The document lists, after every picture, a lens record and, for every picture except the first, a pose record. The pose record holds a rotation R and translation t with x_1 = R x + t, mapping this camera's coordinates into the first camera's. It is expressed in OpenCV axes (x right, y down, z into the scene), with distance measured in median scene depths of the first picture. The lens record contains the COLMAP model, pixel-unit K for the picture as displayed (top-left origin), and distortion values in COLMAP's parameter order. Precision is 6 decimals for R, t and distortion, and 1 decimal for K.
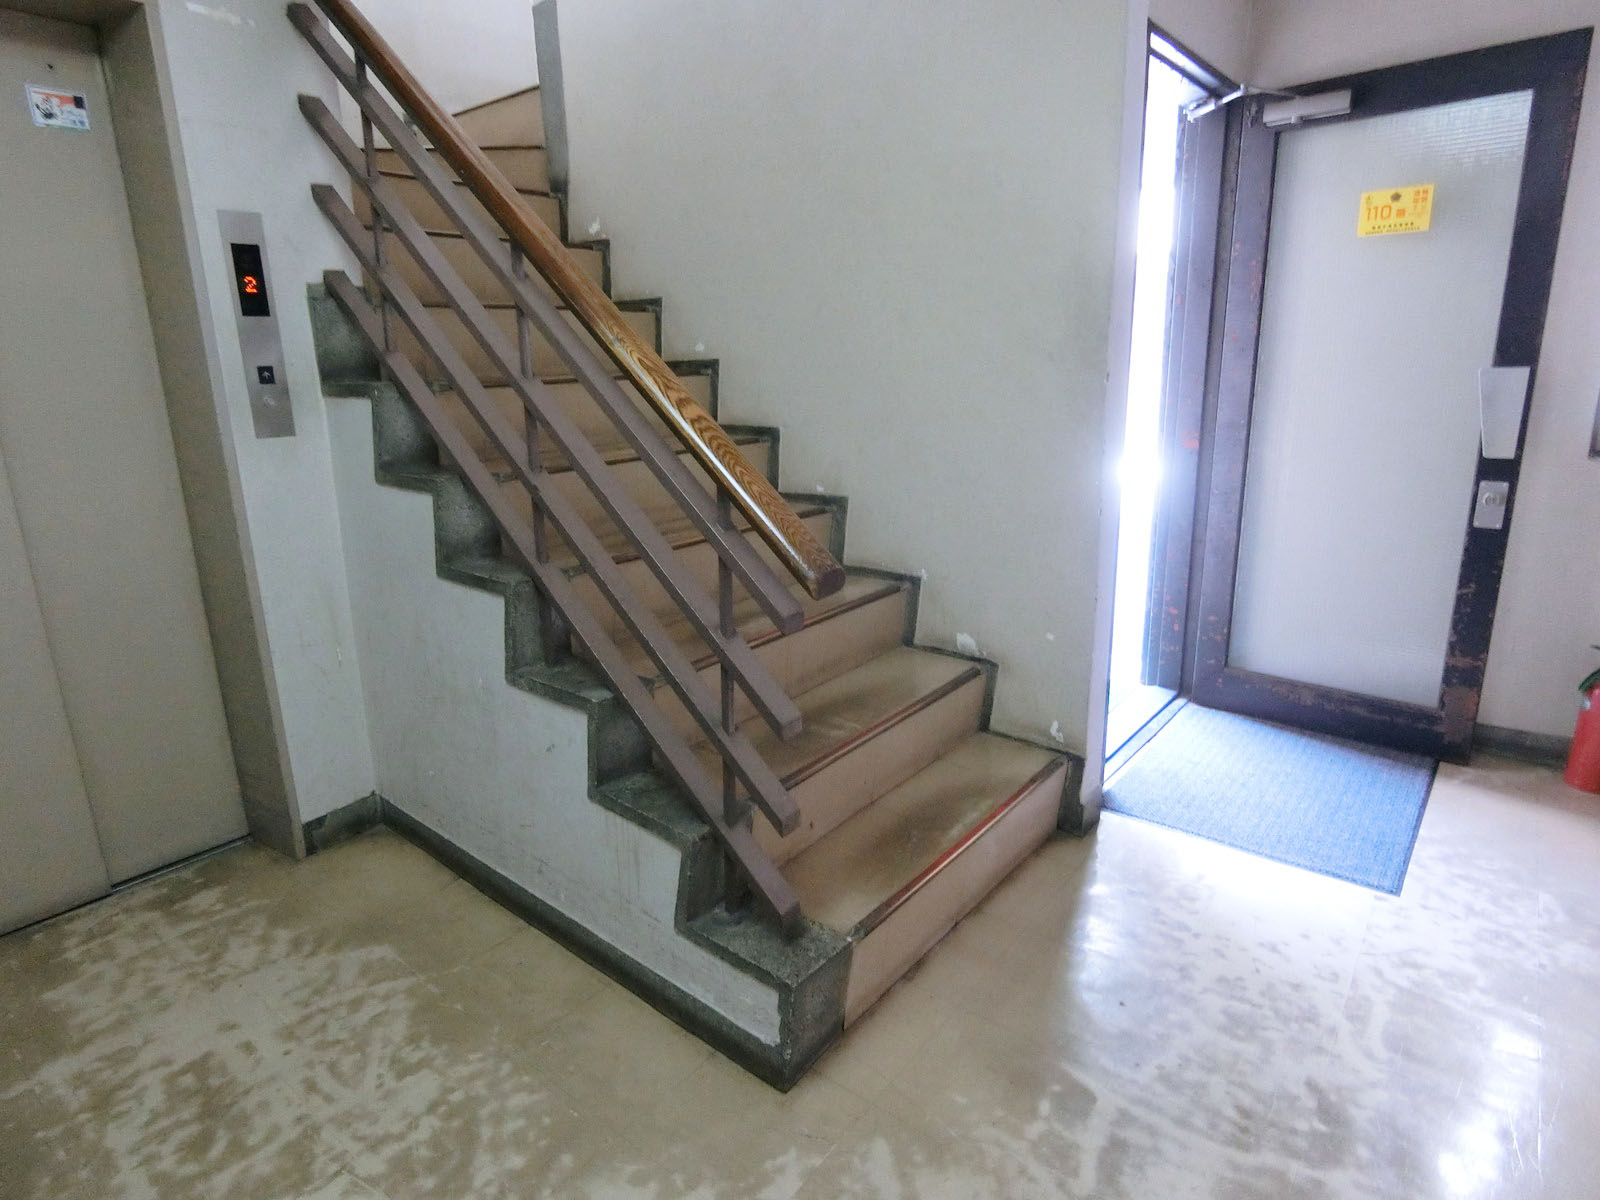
lens RADIAL K [[893.6, 0, 800.1], [0, 893.6, 596.5], [0, 0, 1]] dist [-0.008202, 0.000322]
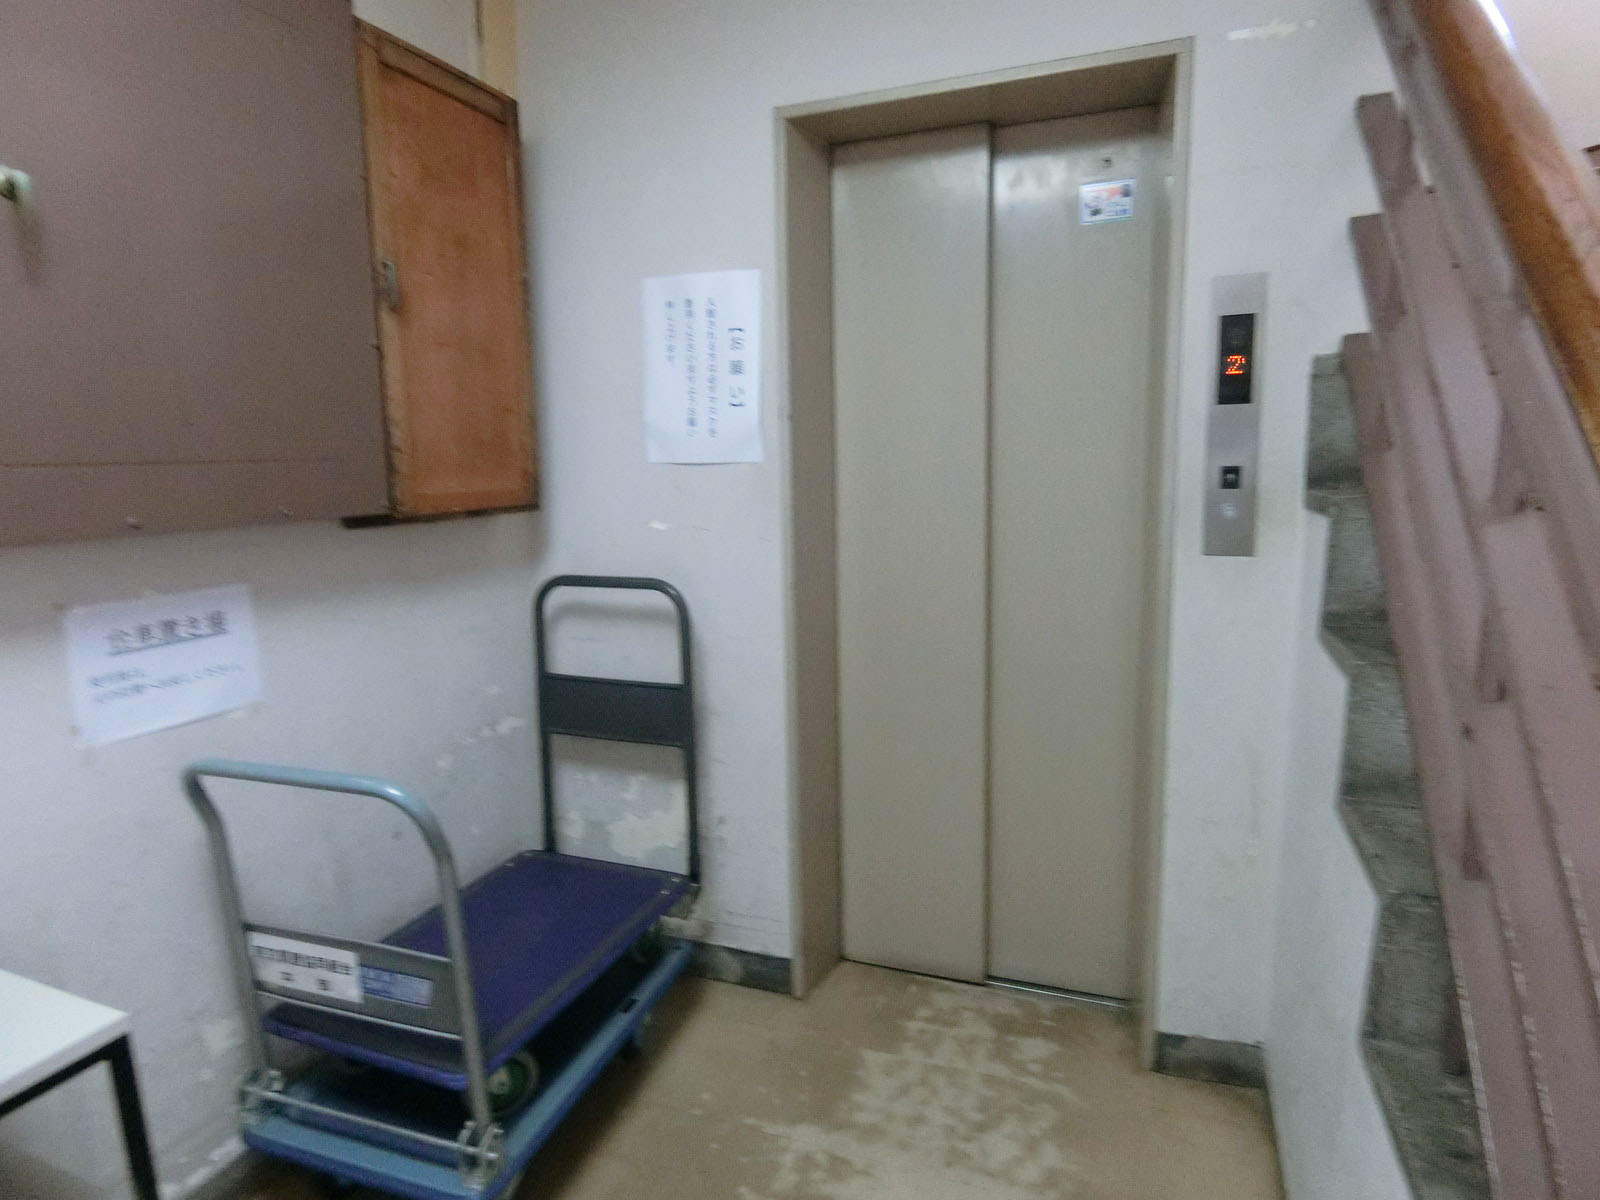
lens RADIAL K [[893.6, 0, 799.7], [0, 893.6, 594.4], [0, 0, 1]] dist [-0.008202, 0.000322]
pose [[0.311090, 0.149075, -0.938616, 0.032661], [-0.229666, 0.970142, 0.077963, -0.125934], [0.922213, 0.191315, 0.336039, 0.417011]]
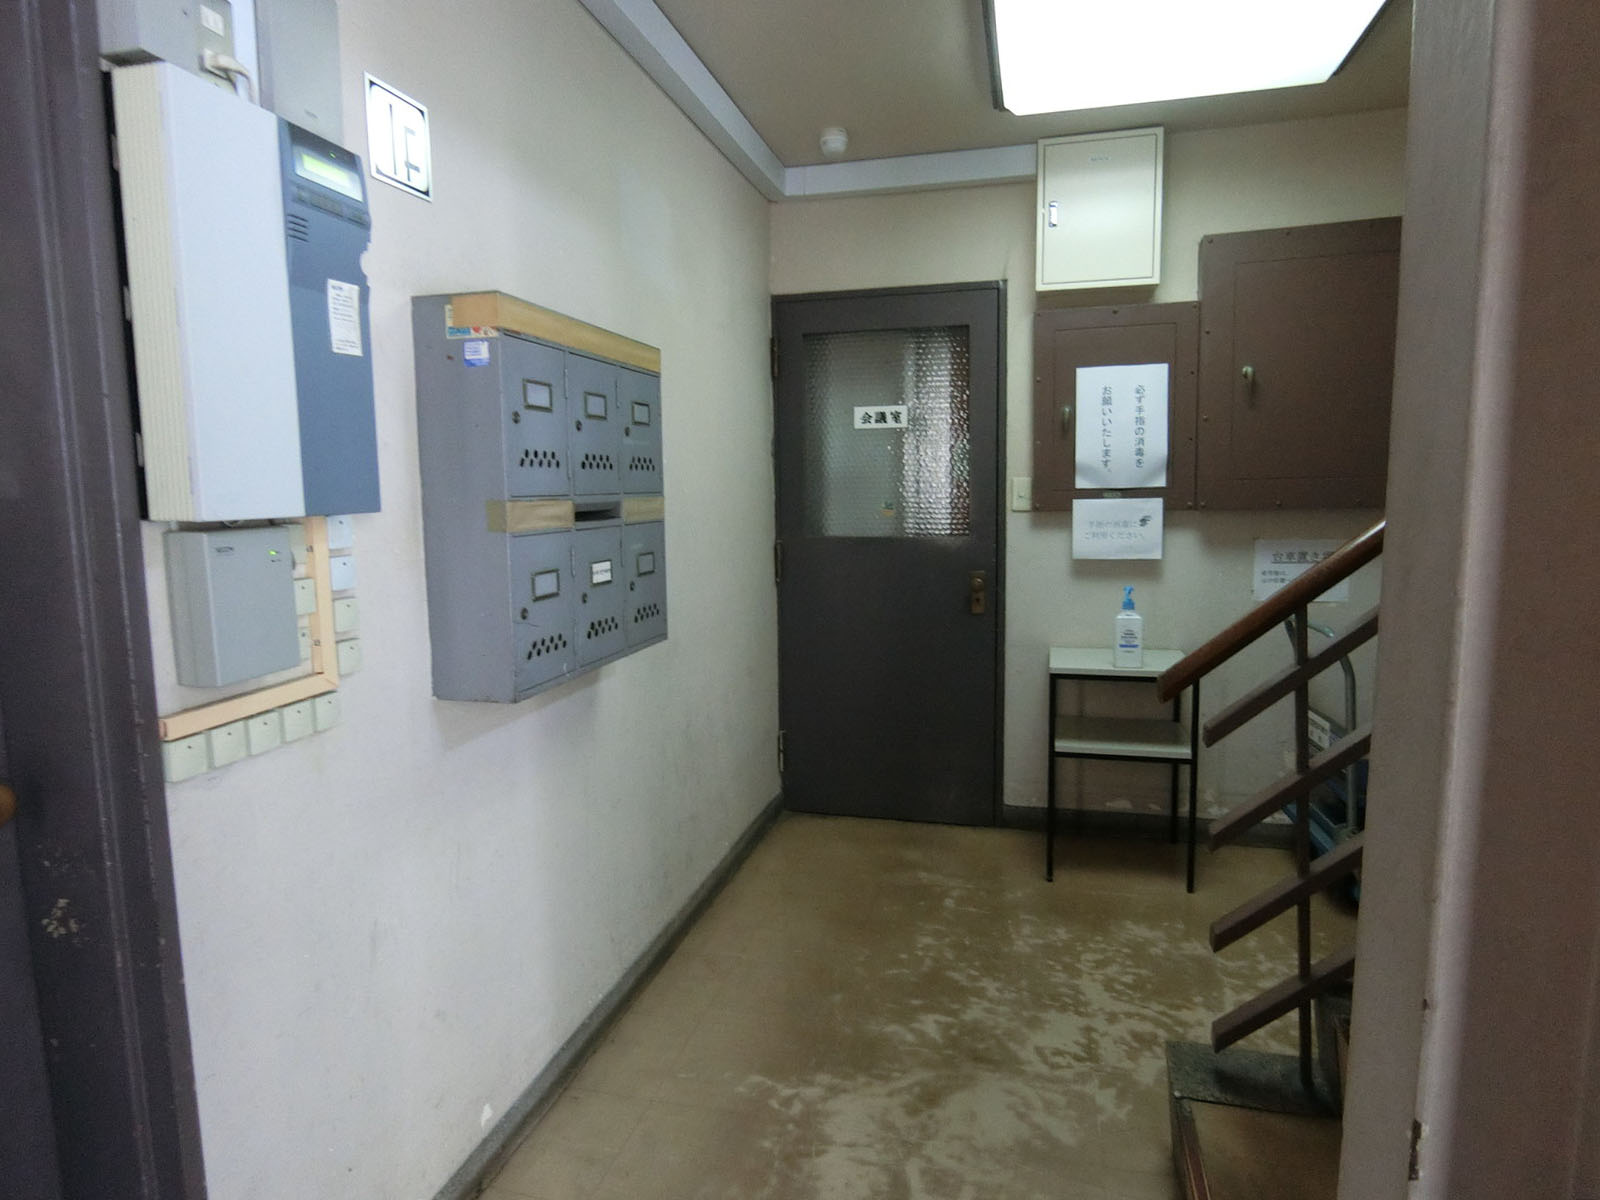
lens RADIAL K [[893.6, 0, 801.0], [0, 893.6, 595.9], [0, 0, 1]] dist [-0.008202, 0.000322]
pose [[-0.904888, 0.079090, -0.418237, 0.589884], [-0.076993, 0.935964, 0.343576, -0.308547], [0.418628, 0.343099, -0.840853, 1.102484]]
